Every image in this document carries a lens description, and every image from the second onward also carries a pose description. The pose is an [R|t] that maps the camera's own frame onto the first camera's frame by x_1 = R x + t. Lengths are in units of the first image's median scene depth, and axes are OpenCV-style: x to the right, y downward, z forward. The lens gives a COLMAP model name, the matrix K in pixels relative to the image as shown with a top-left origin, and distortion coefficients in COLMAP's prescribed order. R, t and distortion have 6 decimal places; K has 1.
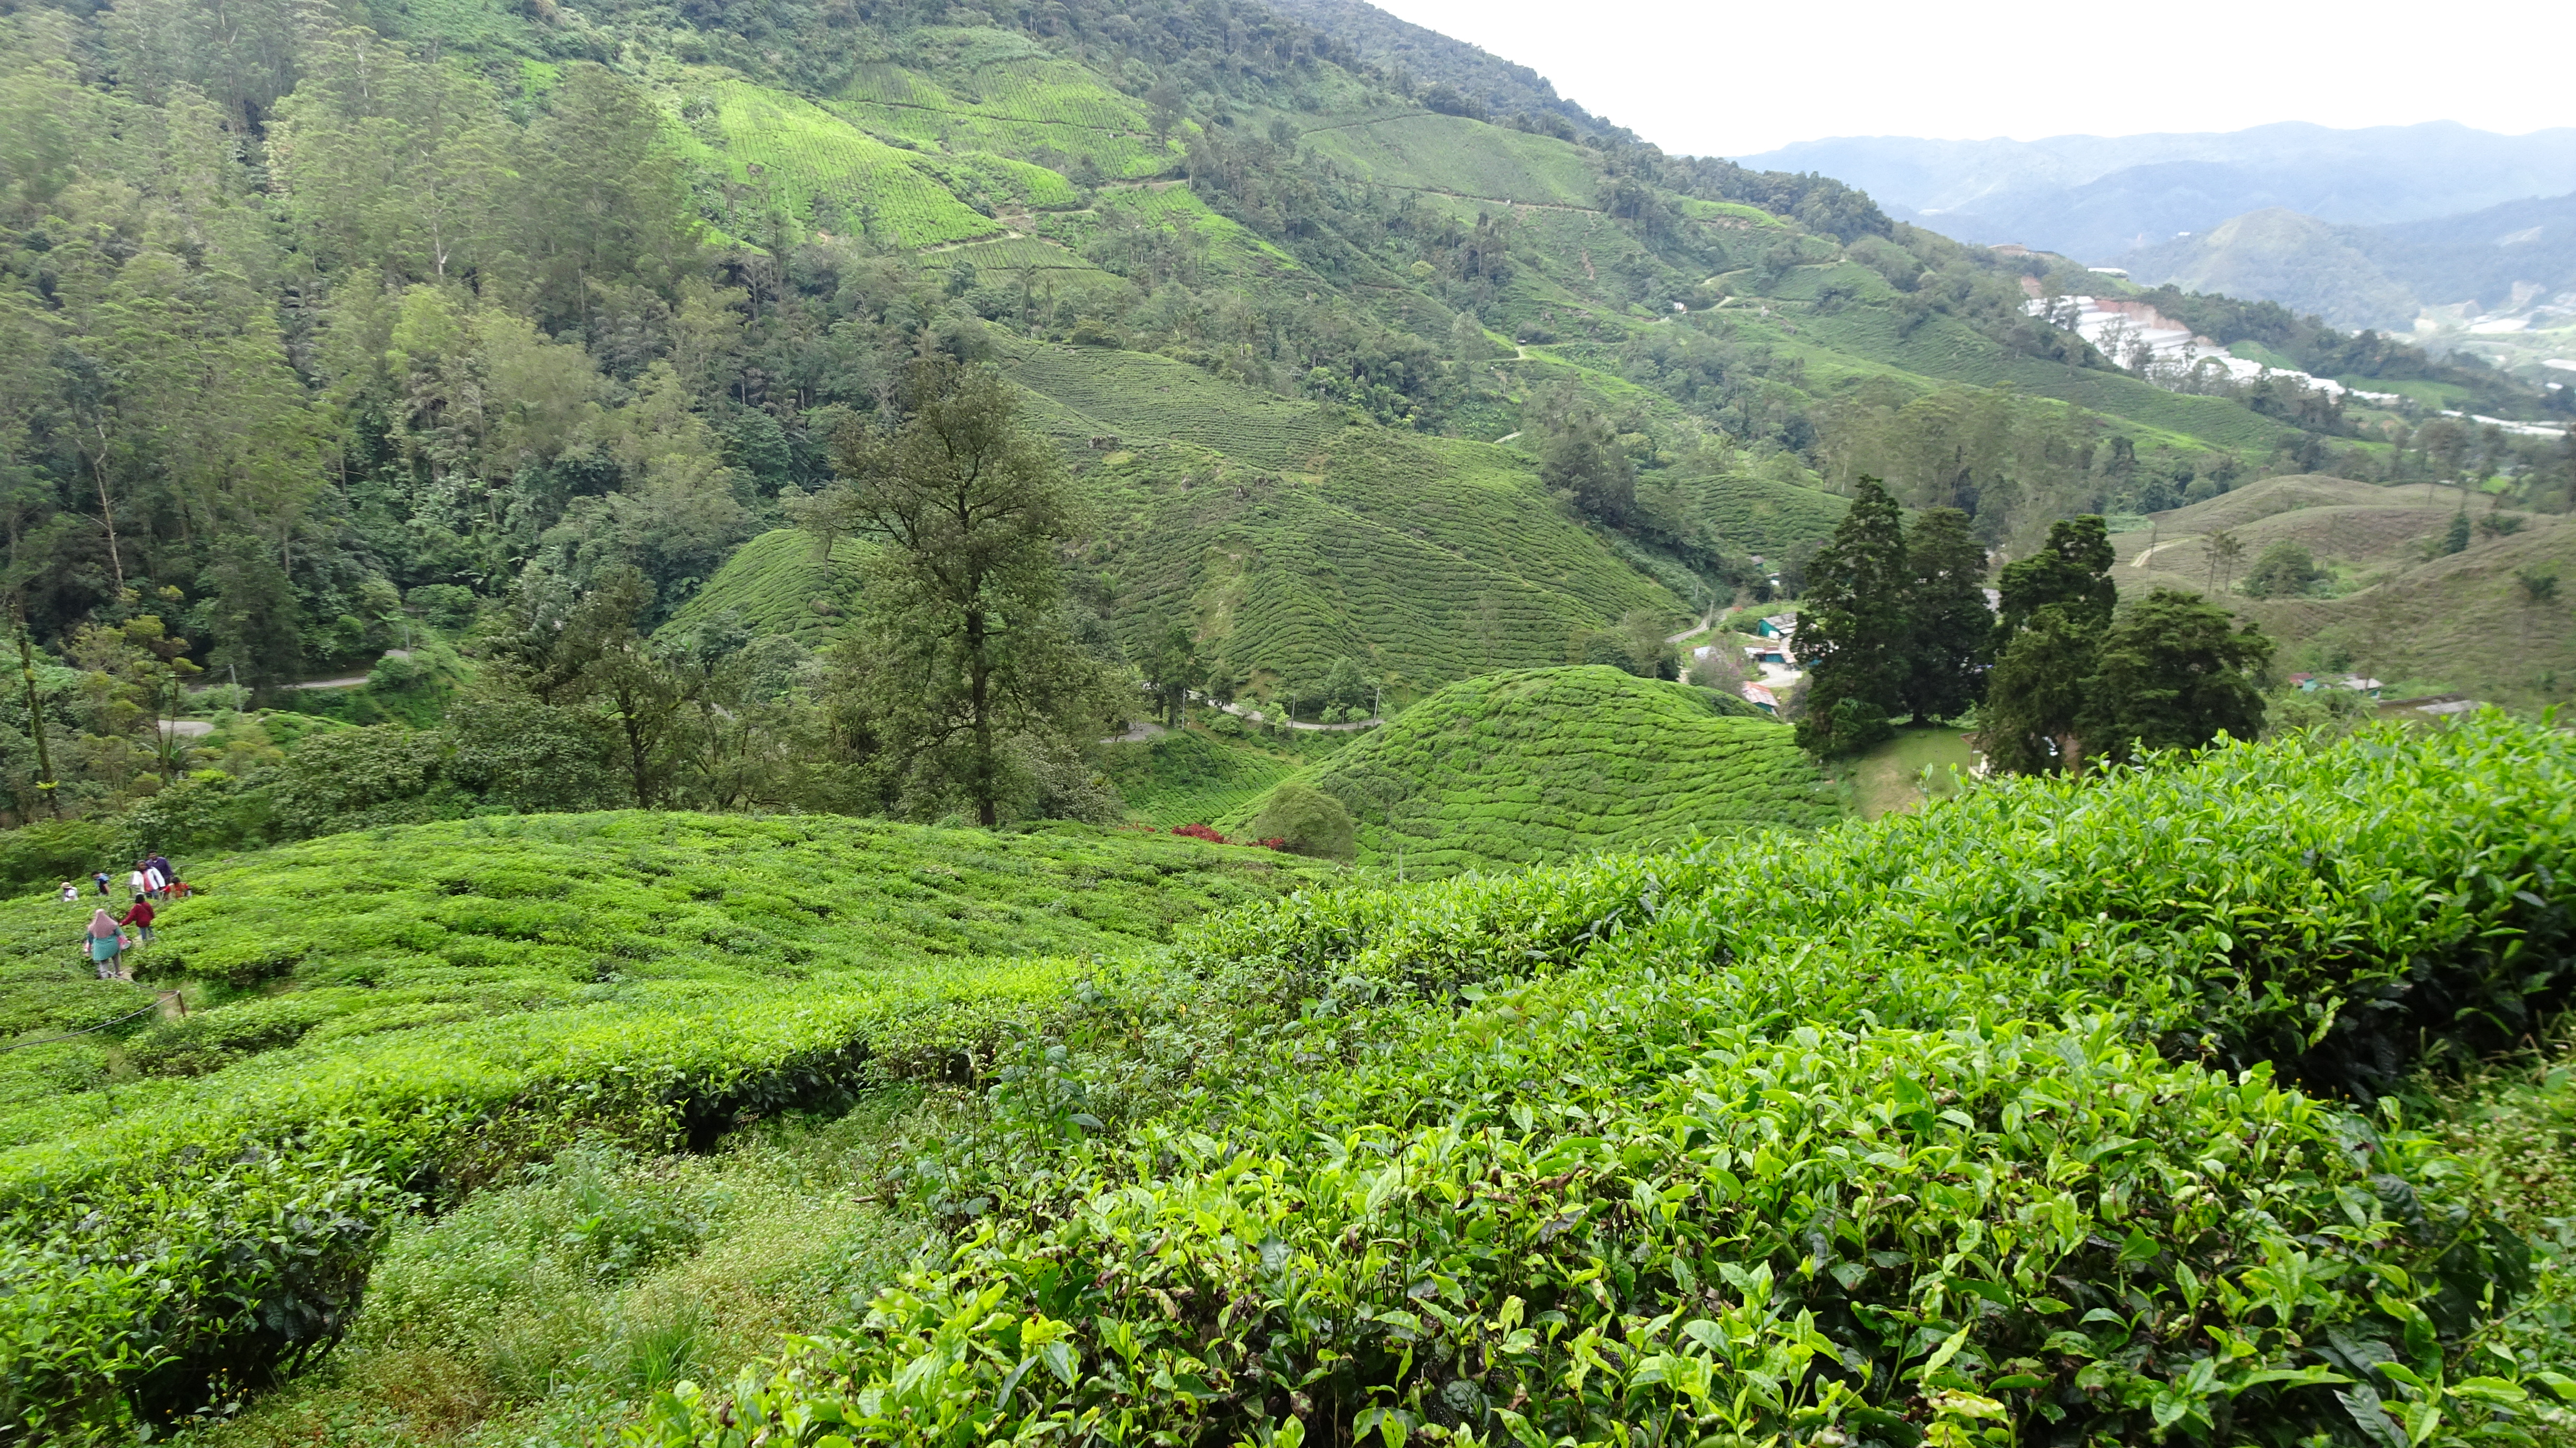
lens RADIAL K [[1835.7, 0, 1289.5], [0, 1835.7, 729.8], [0, 0, 1]] dist [0.011573, 0.009036]
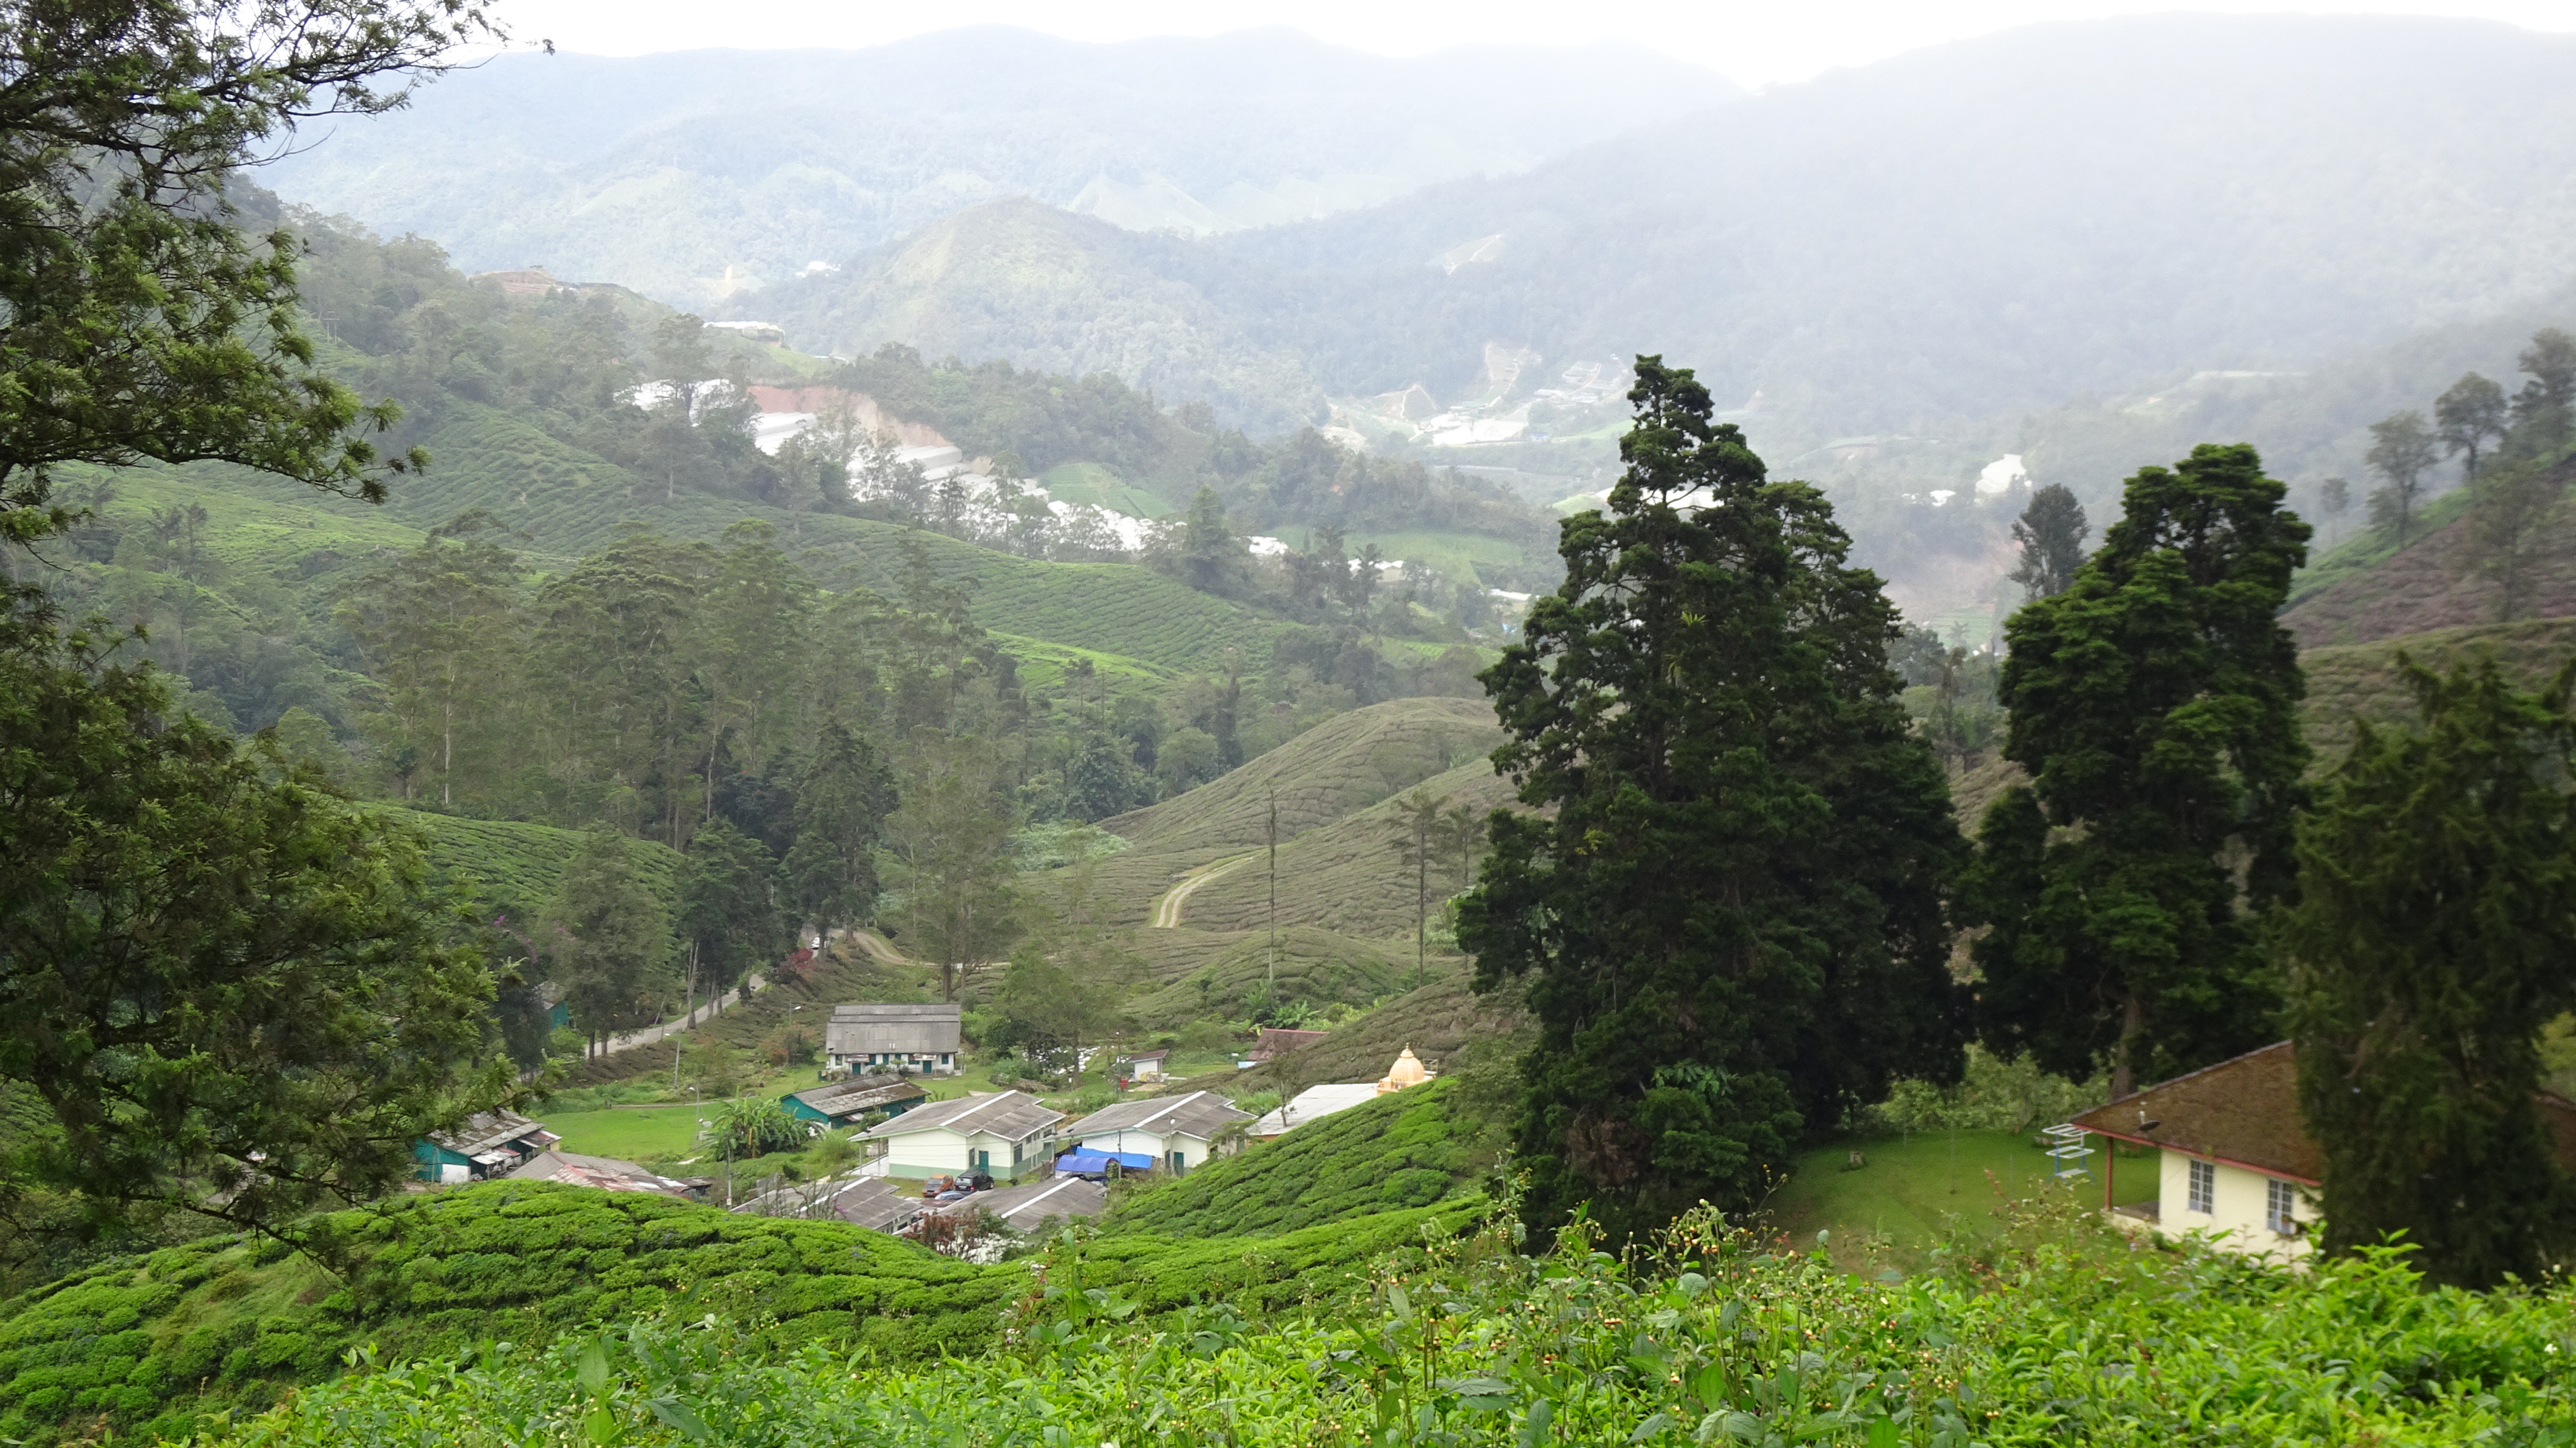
lens RADIAL K [[4698.8, 0, 1289.5], [0, 4698.8, 722.0], [0, 0, 1]] dist [0.025664, 0.000000]
pose [[0.851522, -0.071553, 0.519414, -0.041205], [0.161572, 0.978245, -0.130118, 0.004698], [-0.498804, 0.194721, 0.844558, 0.086370]]
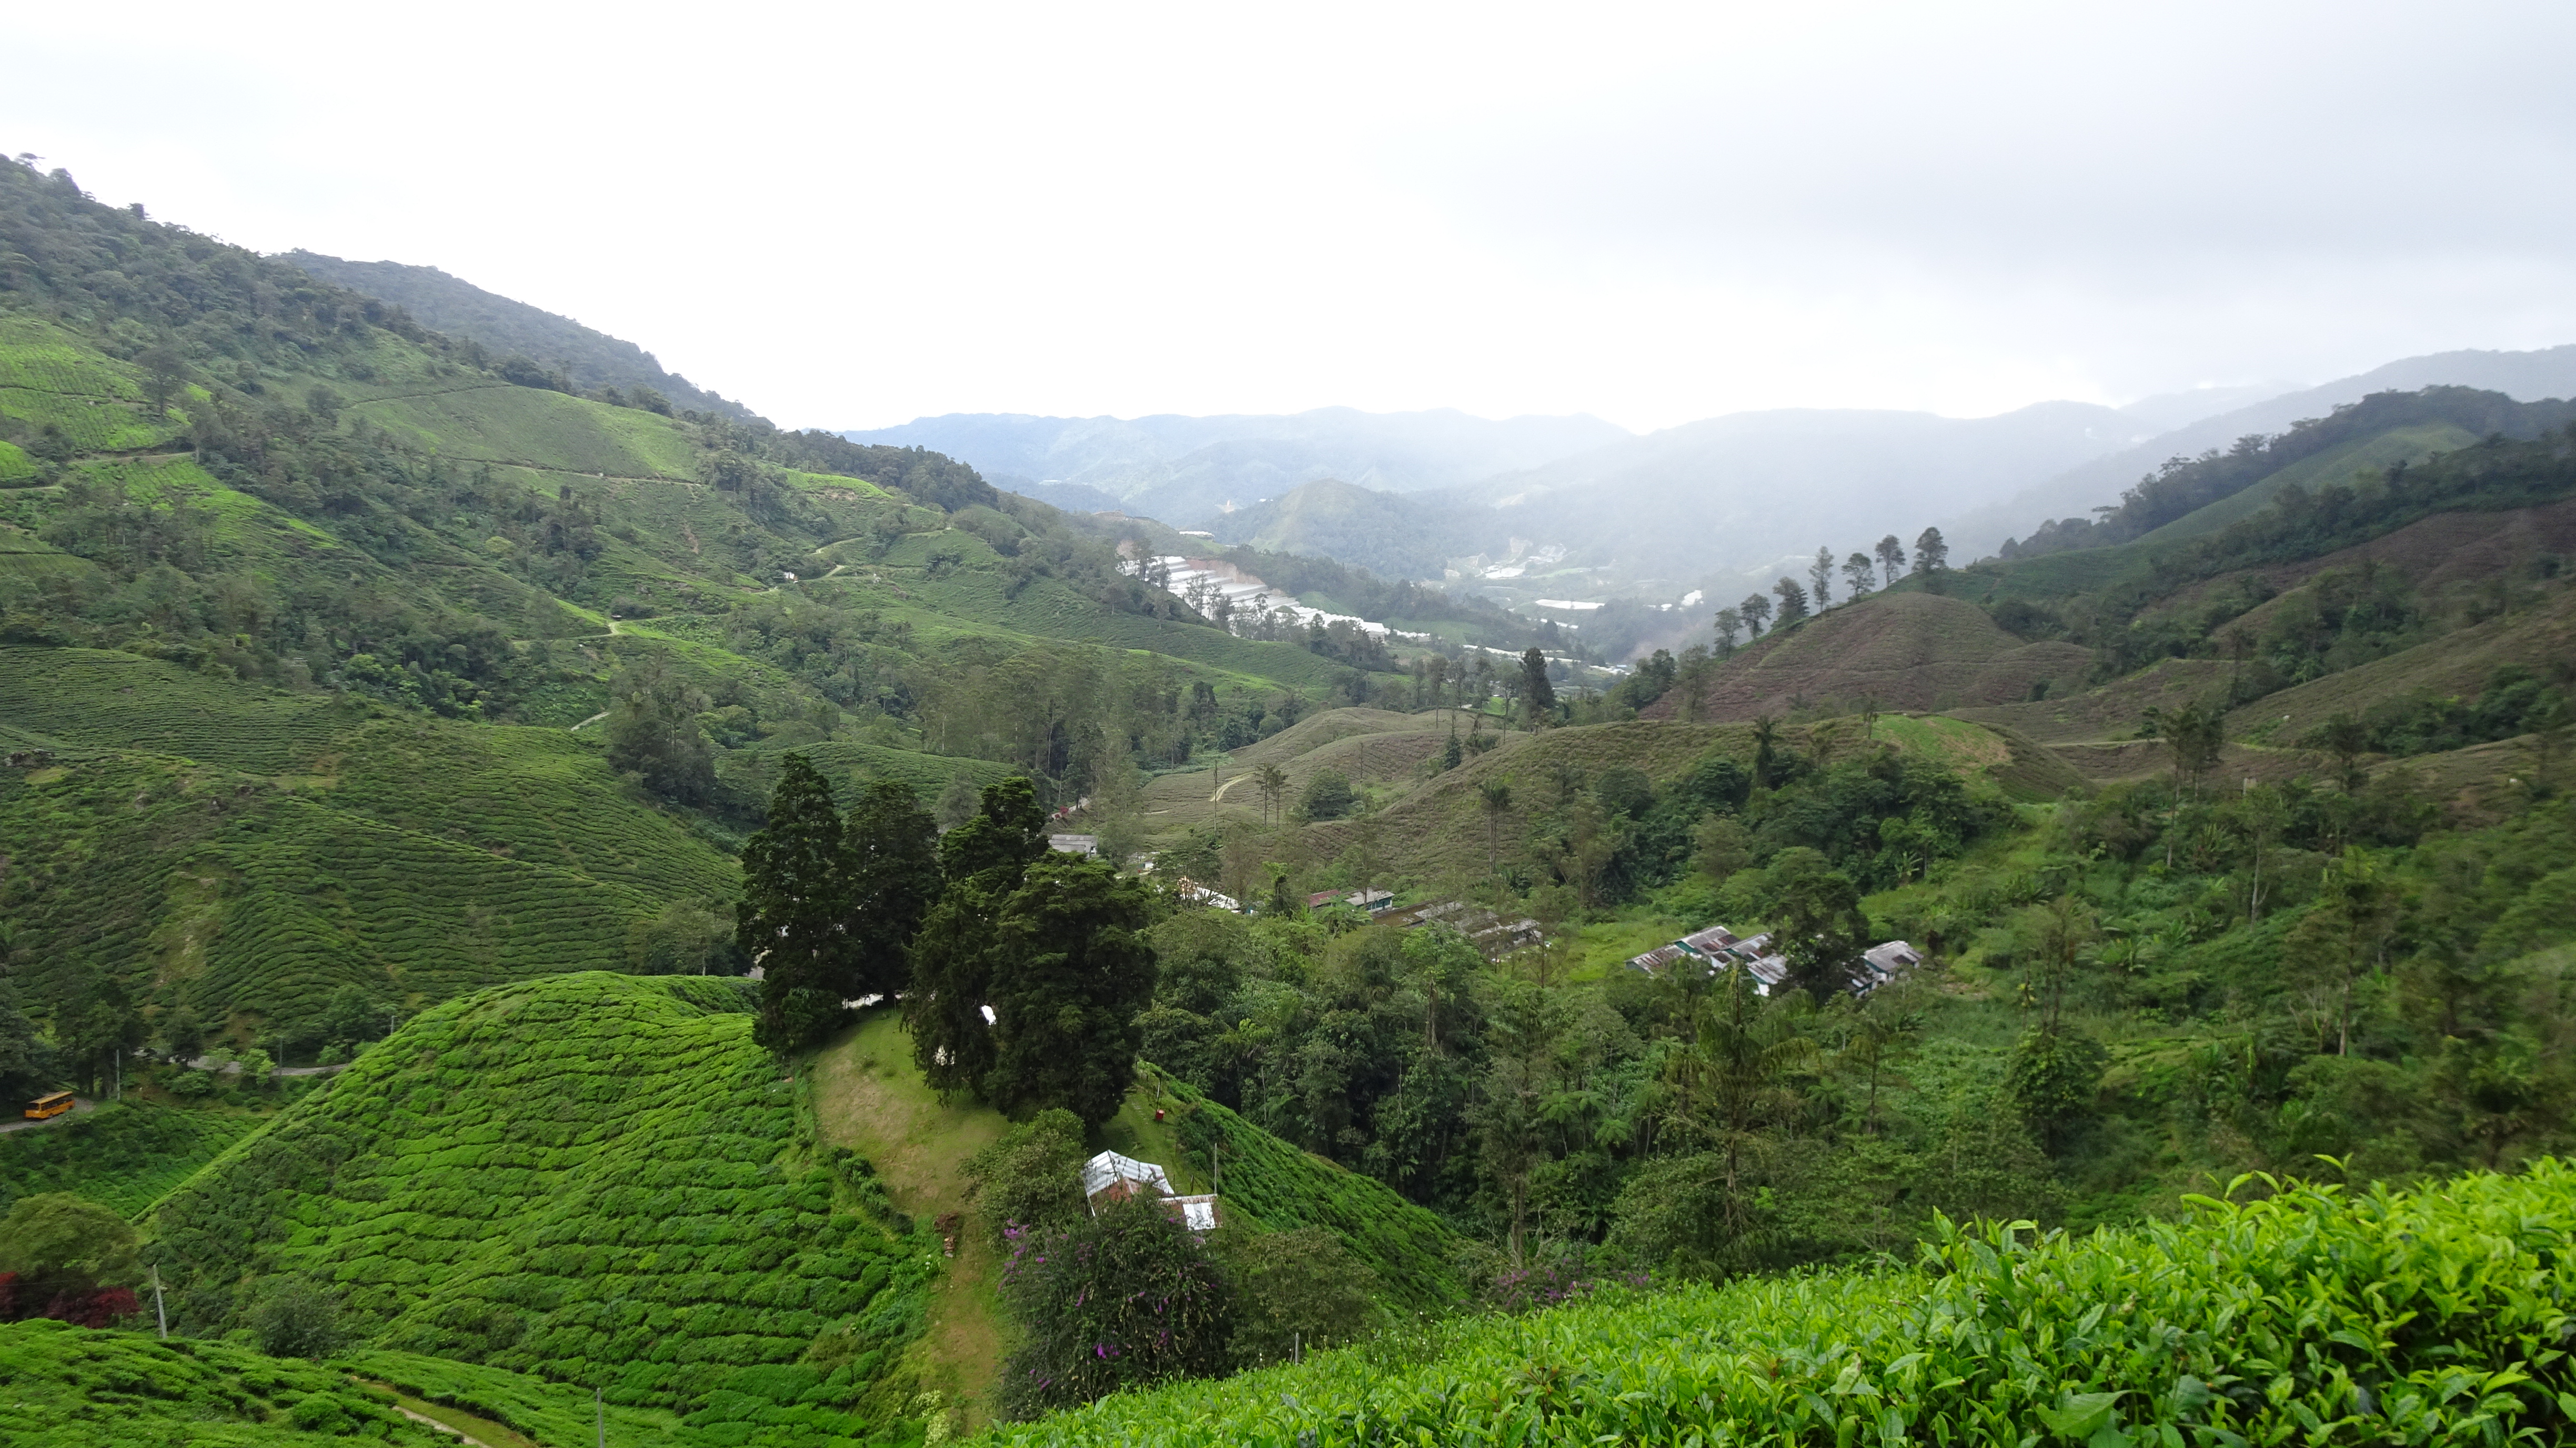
lens RADIAL K [[1835.7, 0, 1288.0], [0, 1835.7, 731.4], [0, 0, 1]] dist [0.011573, 0.009036]
pose [[0.902108, -0.065109, 0.426570, 0.033960], [0.123966, 0.985983, -0.111668, -0.002628], [-0.413320, 0.153617, 0.897534, 0.006634]]
